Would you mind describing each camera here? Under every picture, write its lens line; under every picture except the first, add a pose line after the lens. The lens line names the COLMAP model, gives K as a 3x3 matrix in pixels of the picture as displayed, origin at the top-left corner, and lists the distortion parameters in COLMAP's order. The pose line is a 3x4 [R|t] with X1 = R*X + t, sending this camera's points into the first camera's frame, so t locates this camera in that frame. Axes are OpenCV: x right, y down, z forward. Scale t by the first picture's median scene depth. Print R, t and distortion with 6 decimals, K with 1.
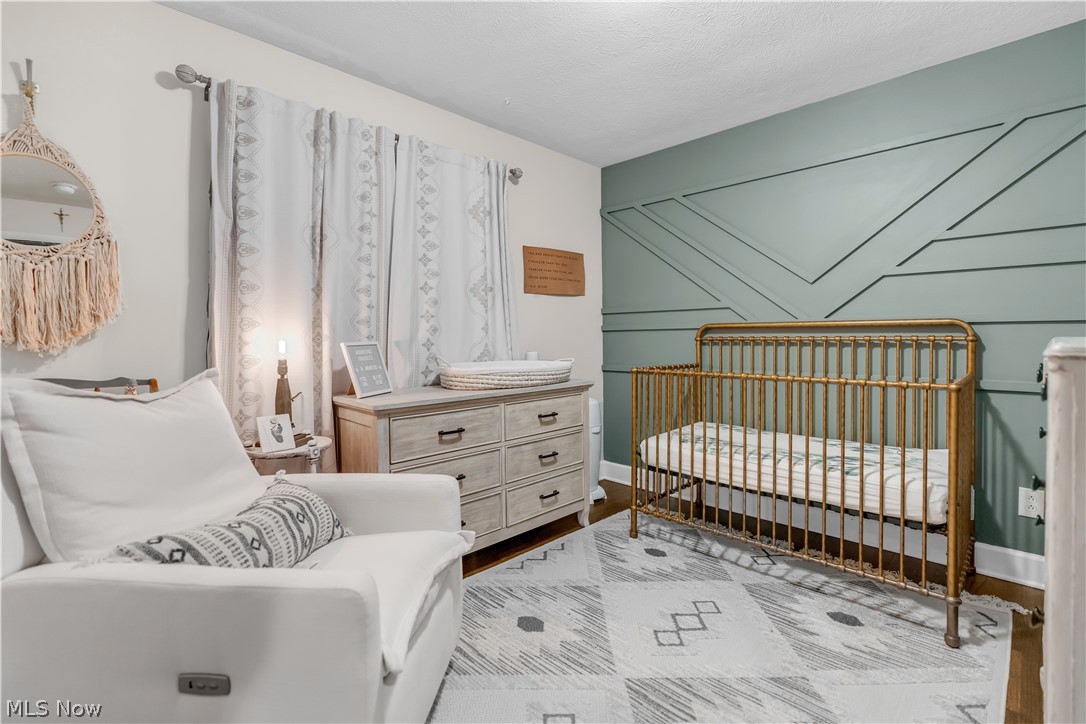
lens RADIAL K [[489.4, 0, 545.2], [0, 489.4, 358.3], [0, 0, 1]] dist [-0.002828, 0.000437]
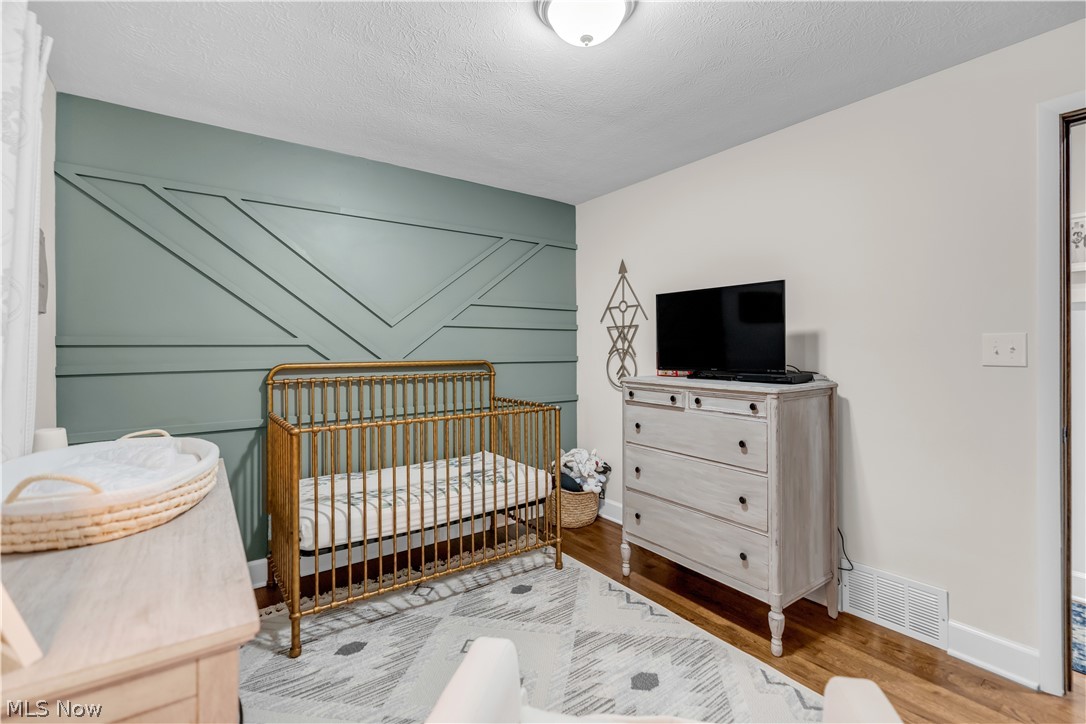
lens RADIAL K [[489.4, 0, 545.2], [0, 489.4, 358.3], [0, 0, 1]] dist [-0.002828, 0.000437]
pose [[0.169460, -0.013716, 0.985442, -0.549477], [0.051618, 0.998654, 0.005024, -0.081014], [-0.984184, 0.050015, 0.169940, 0.543254]]
